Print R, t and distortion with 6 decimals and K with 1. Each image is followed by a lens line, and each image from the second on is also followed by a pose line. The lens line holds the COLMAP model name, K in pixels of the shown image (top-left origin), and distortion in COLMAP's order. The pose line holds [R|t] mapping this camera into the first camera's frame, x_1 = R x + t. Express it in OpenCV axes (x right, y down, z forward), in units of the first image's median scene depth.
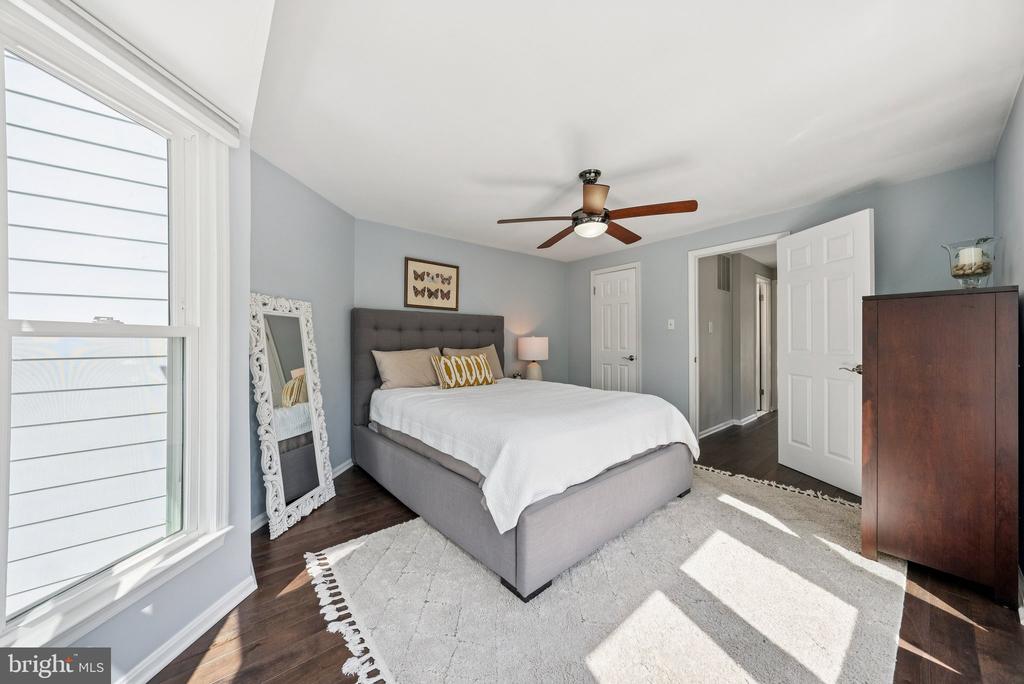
lens RADIAL K [[347.0, 0, 508.6], [0, 347.0, 340.9], [0, 0, 1]] dist [0.000472, 0.000113]
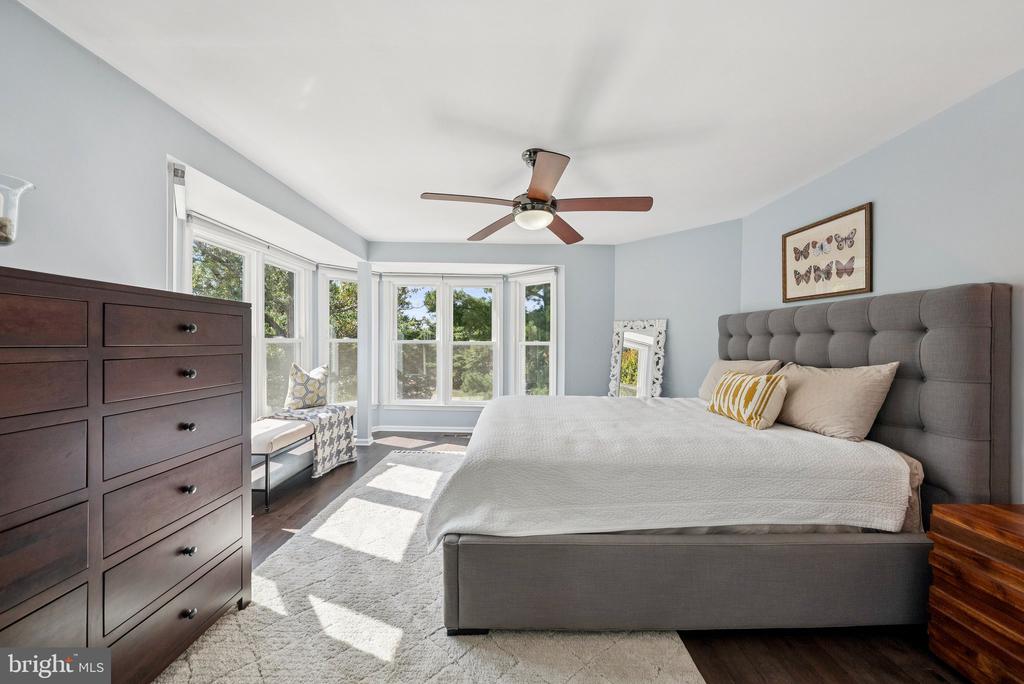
lens RADIAL K [[347.0, 0, 511.3], [0, 347.0, 341.5], [0, 0, 1]] dist [0.000472, 0.000113]
pose [[-0.636942, 0.000894, -0.770911, 0.611049], [0.001644, 0.999999, -0.000198, -0.017095], [0.770910, -0.001393, -0.636942, 0.989822]]
